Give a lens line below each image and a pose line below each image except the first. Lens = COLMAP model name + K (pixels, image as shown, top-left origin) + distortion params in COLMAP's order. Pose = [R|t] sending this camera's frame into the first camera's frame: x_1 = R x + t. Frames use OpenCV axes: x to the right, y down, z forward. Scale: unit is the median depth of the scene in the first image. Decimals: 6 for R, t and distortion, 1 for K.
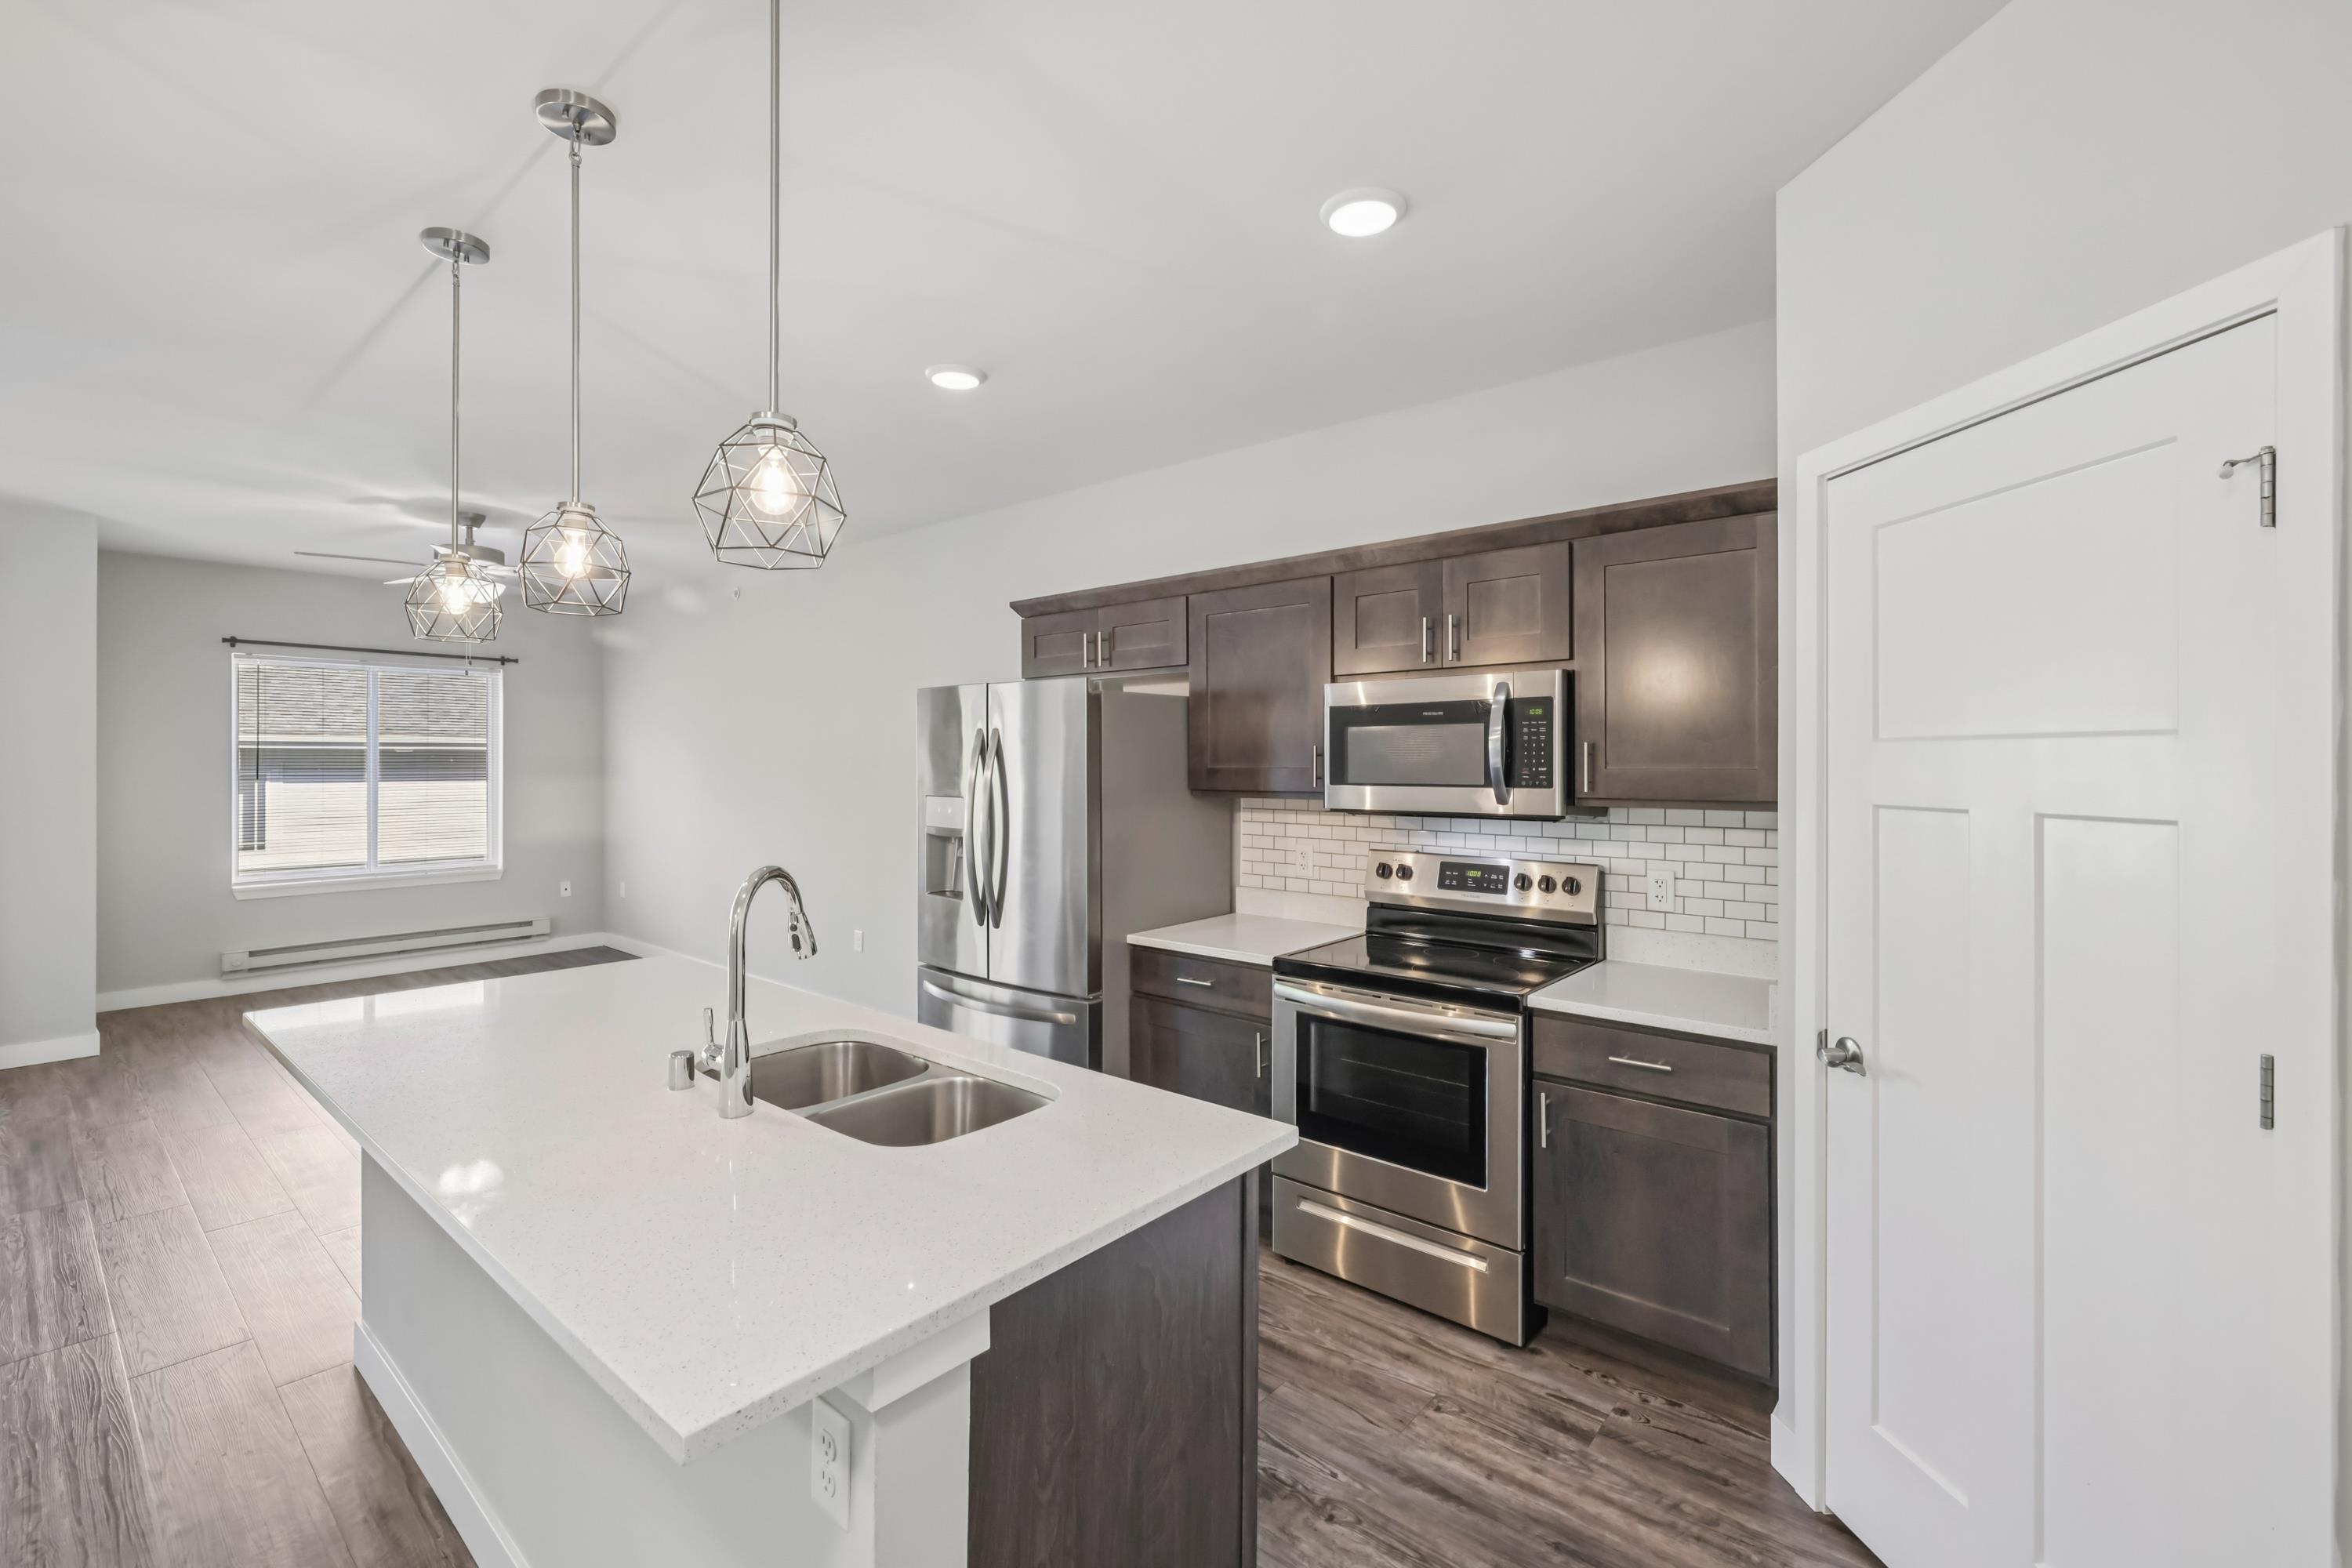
lens RADIAL K [[1005.9, 0, 1155.5], [0, 1005.9, 760.6], [0, 0, 1]] dist [-0.000187, 0.000598]
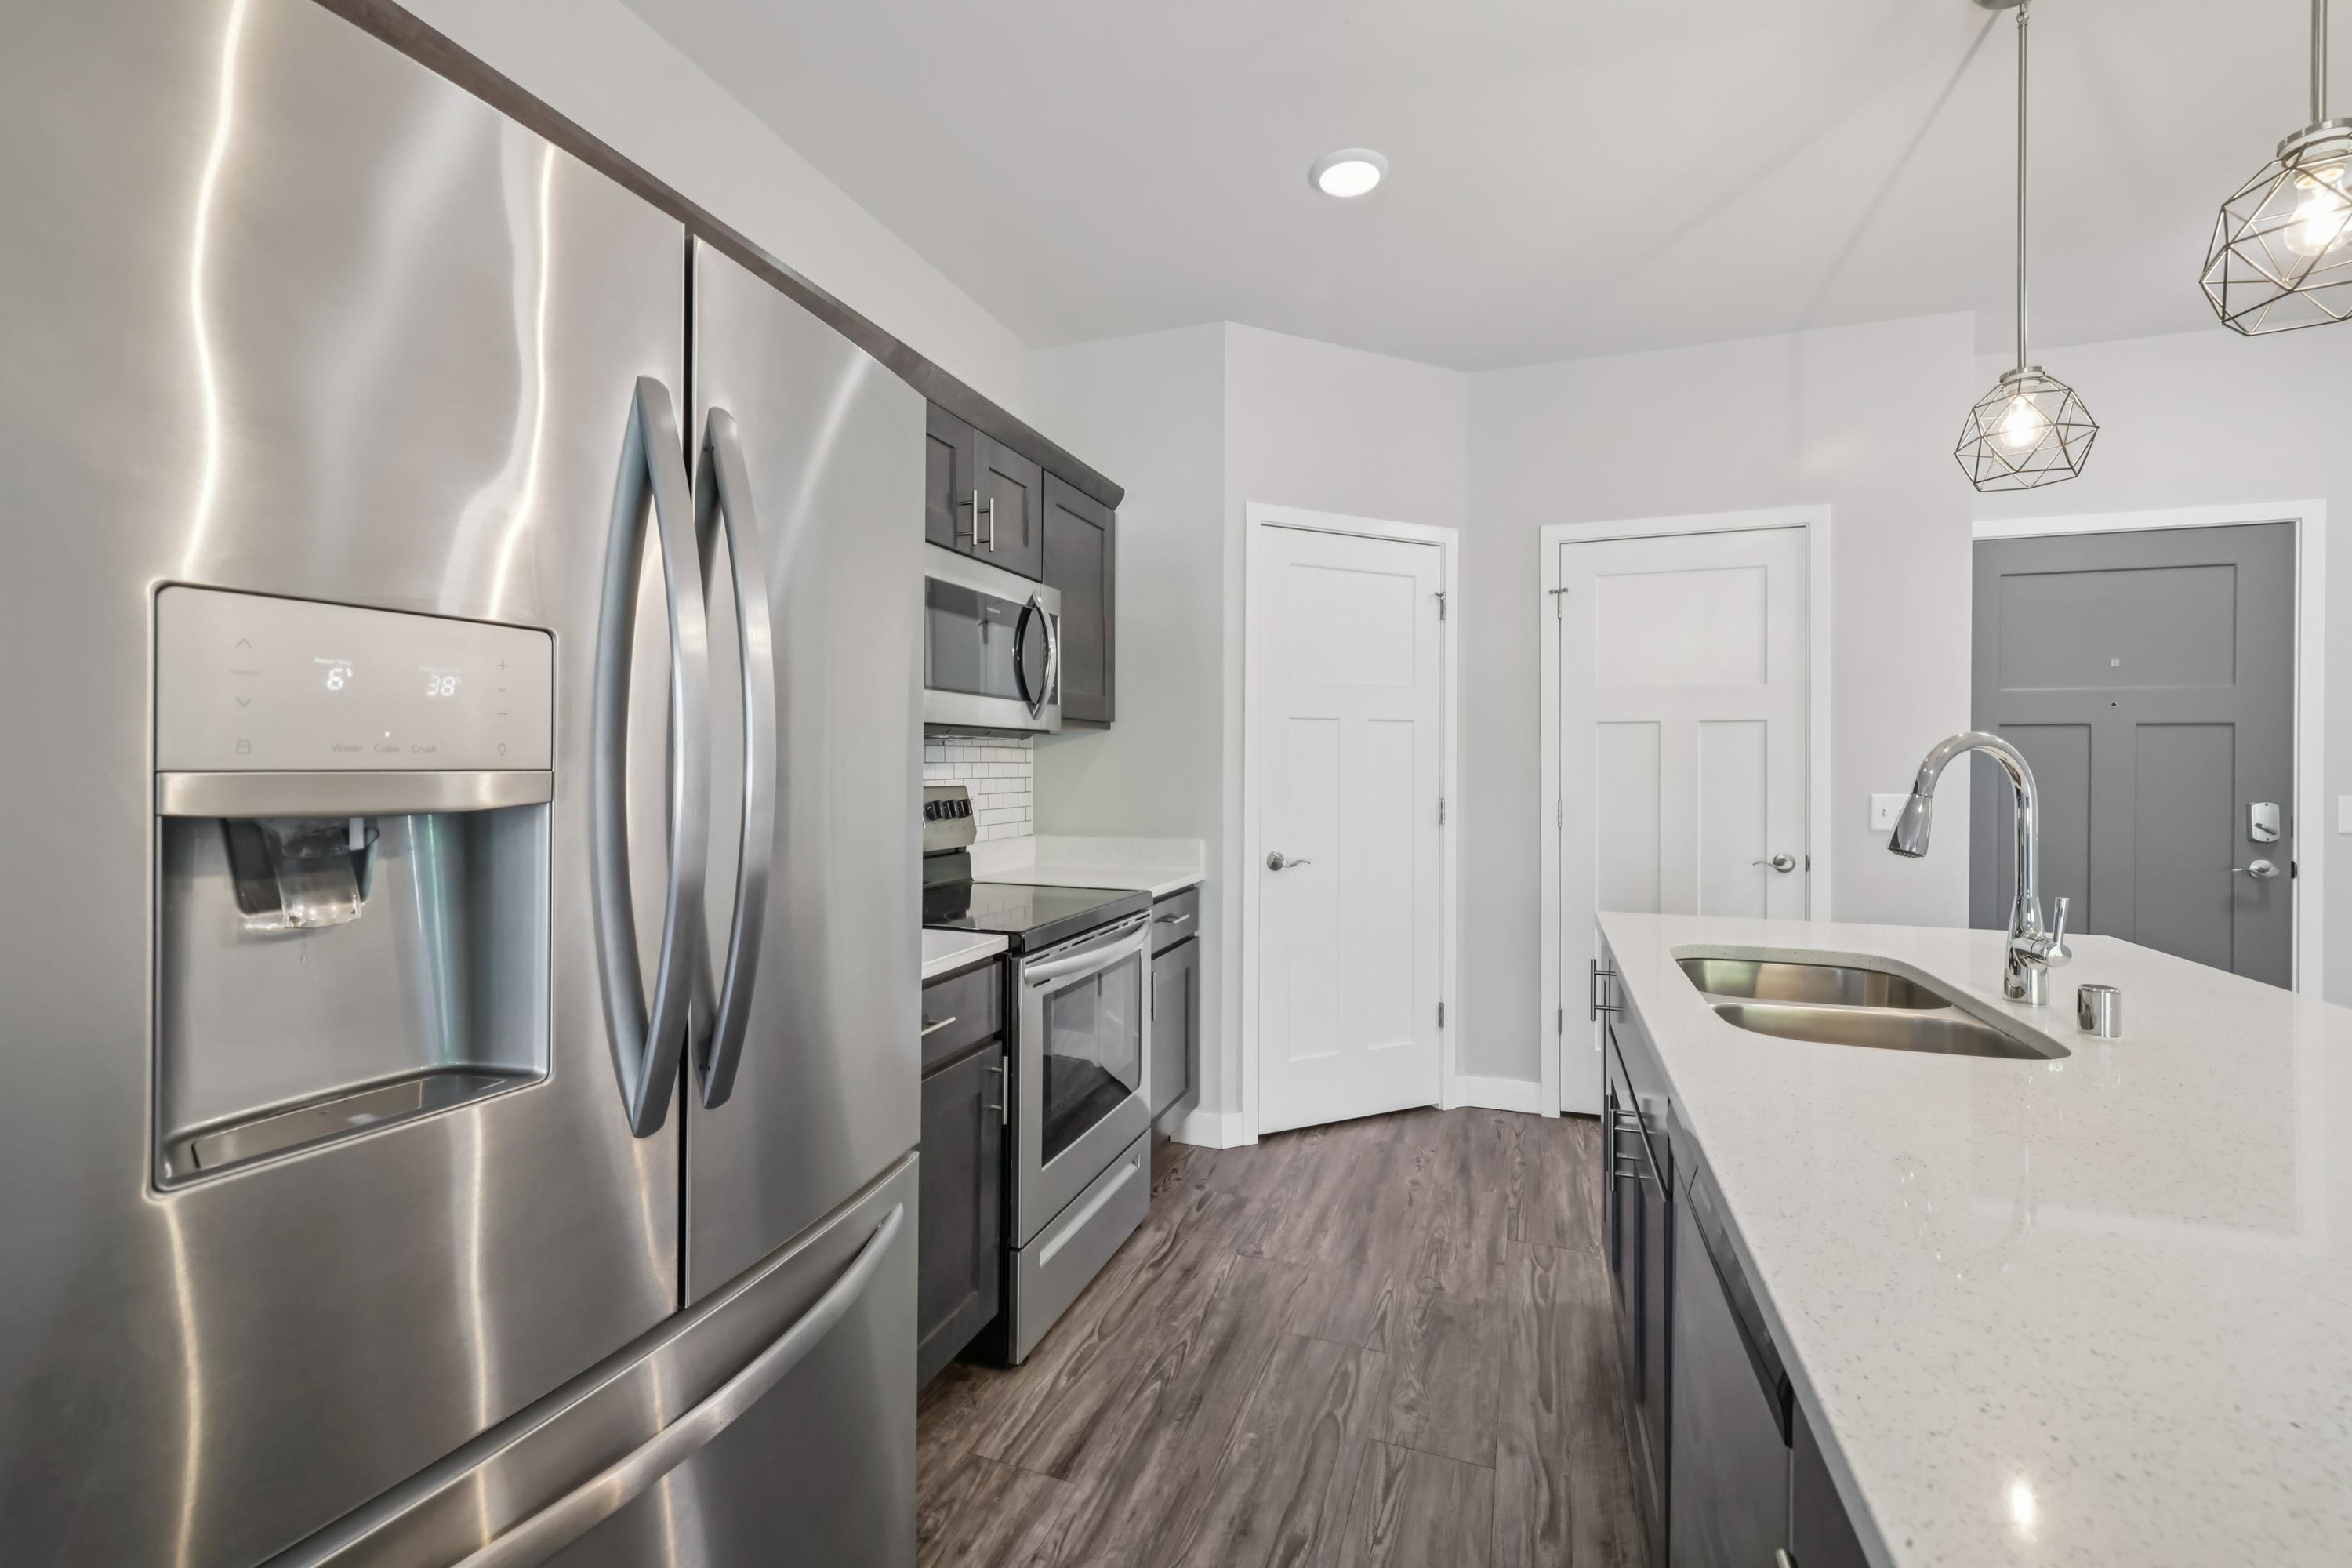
lens RADIAL K [[1003.6, 0, 1160.1], [0, 1003.6, 761.6], [0, 0, 1]] dist [0.002628, 0.000389]
pose [[-0.360521, 0.000459, 0.932751, -0.593945], [-0.005115, 0.999984, -0.002469, 0.085970], [-0.932737, -0.005661, -0.360513, 1.245756]]
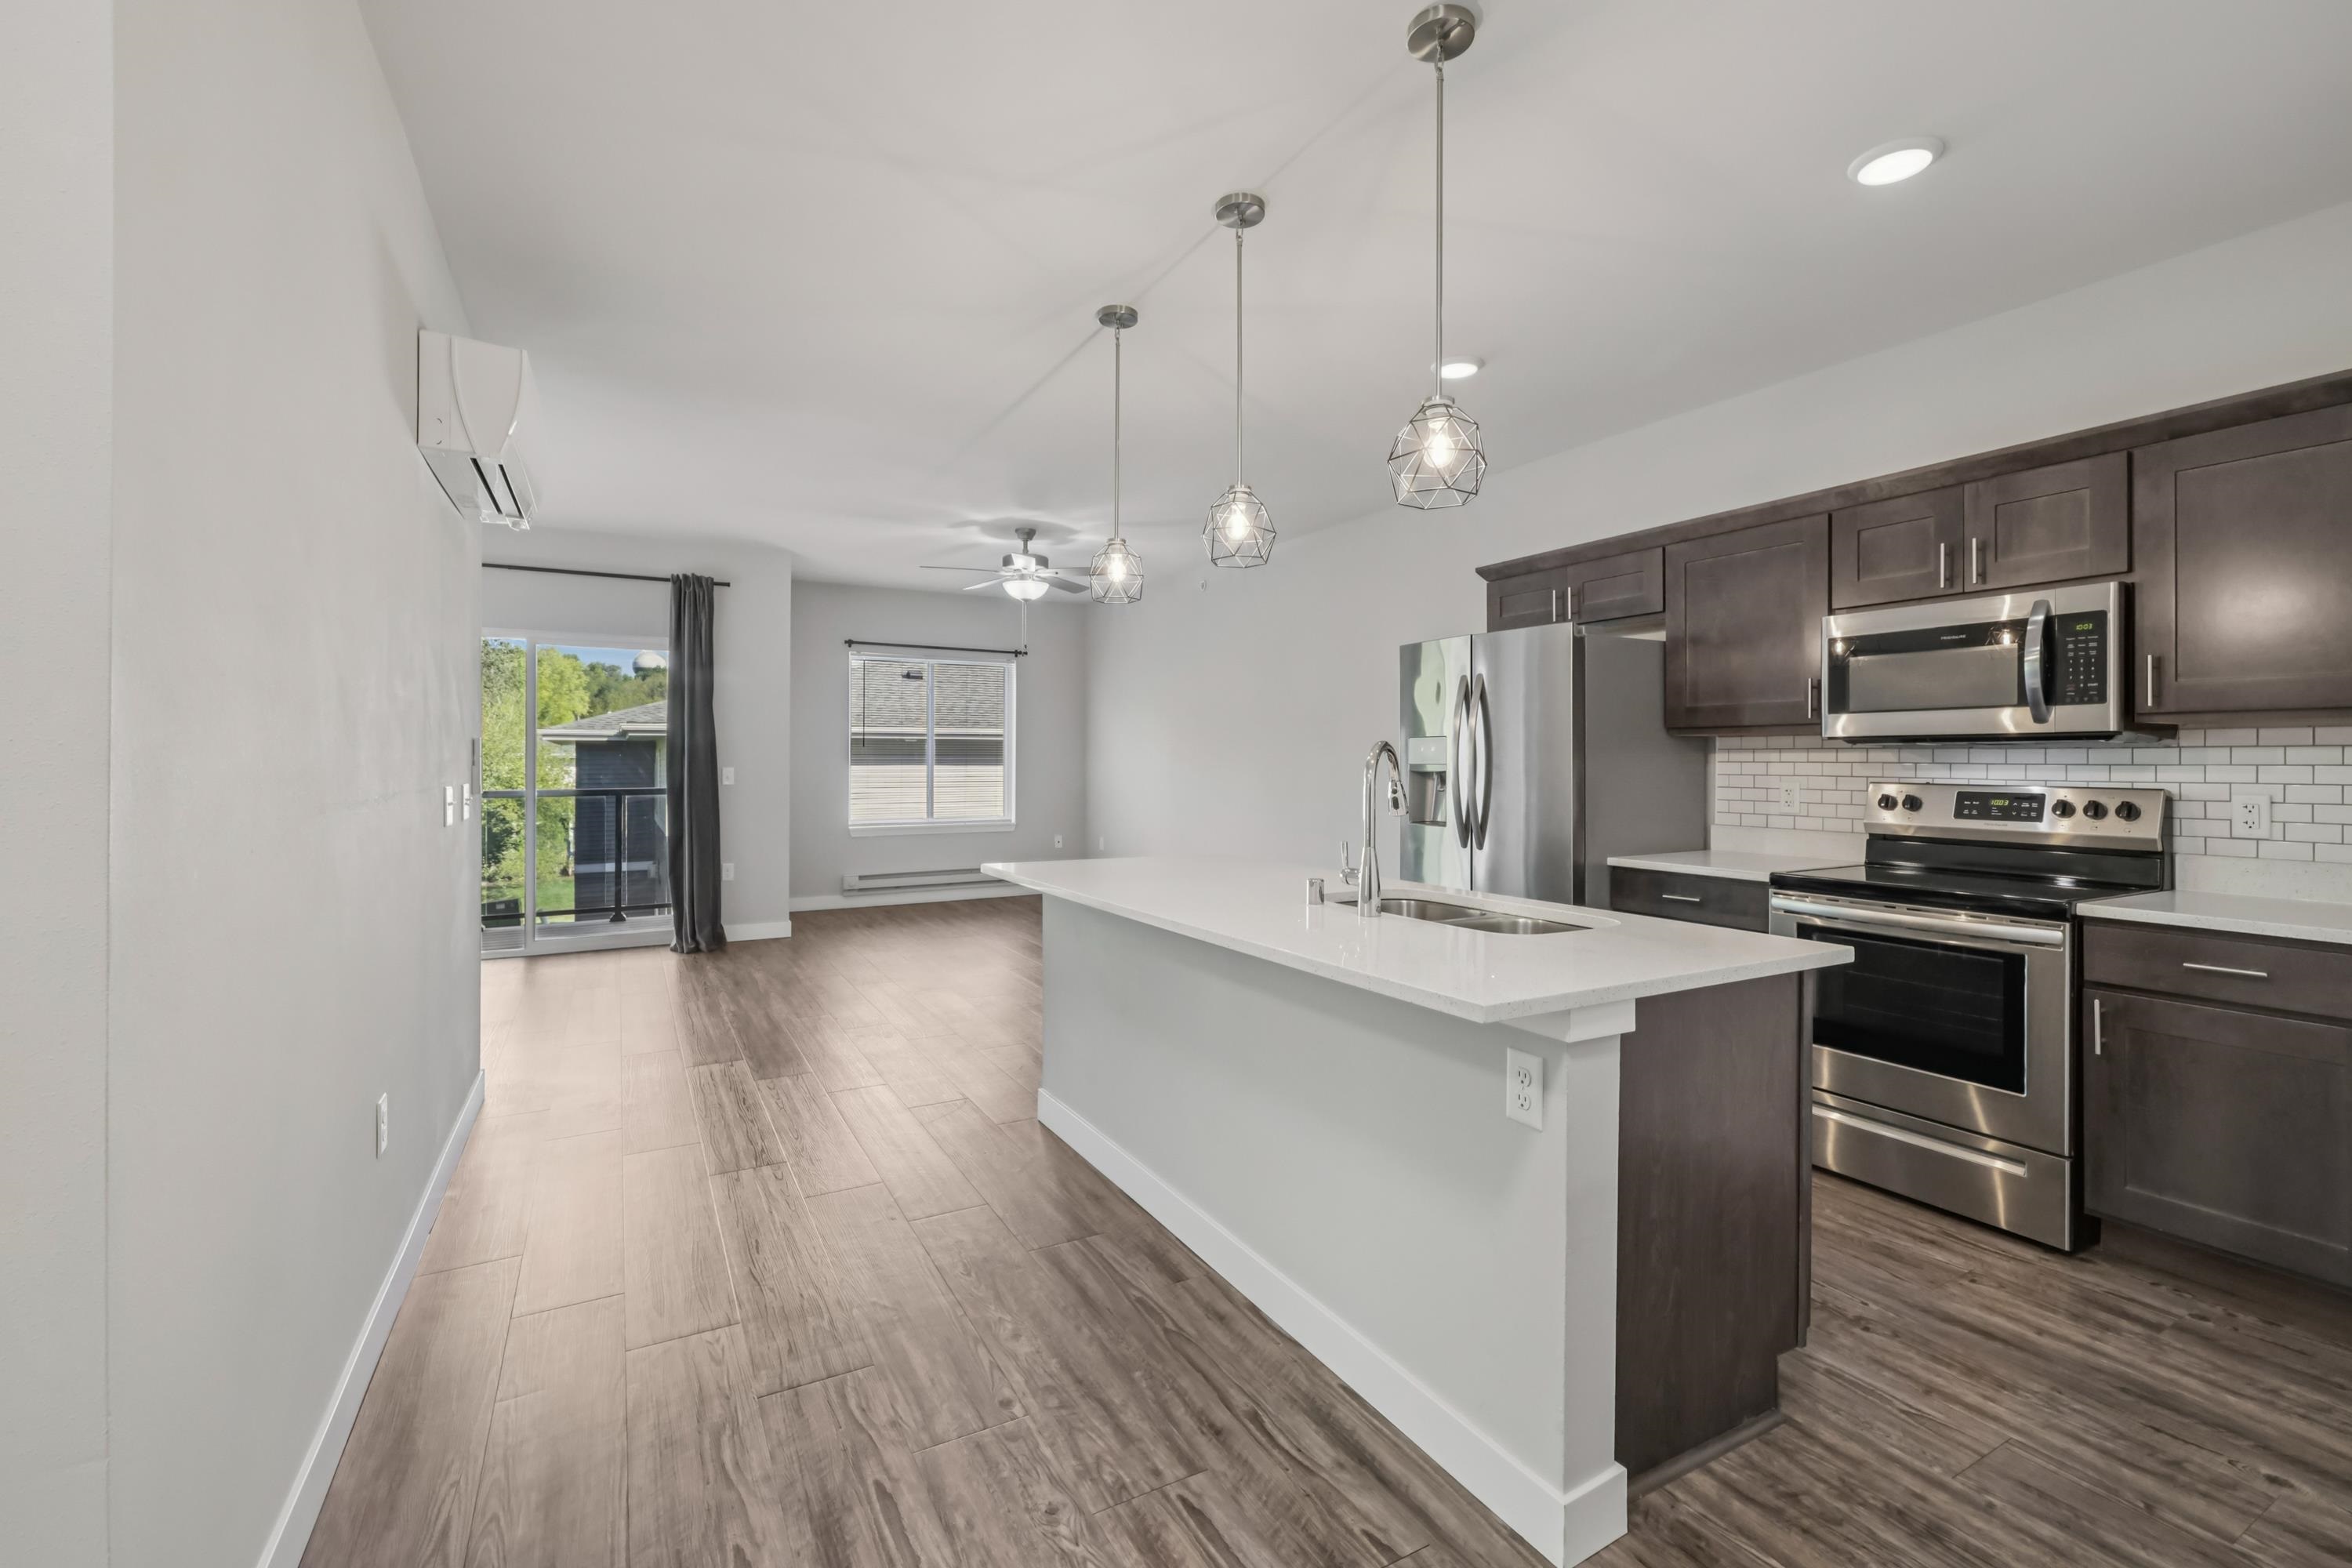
lens RADIAL K [[1002.0, 0, 1169.3], [0, 1002.0, 761.8], [0, 0, 1]] dist [0.002765, 0.000978]
pose [[0.938708, 0.002885, -0.344702, -0.122163], [-0.003048, 0.999995, 0.000070, 0.085754], [0.344701, 0.000985, 0.938712, -0.230199]]
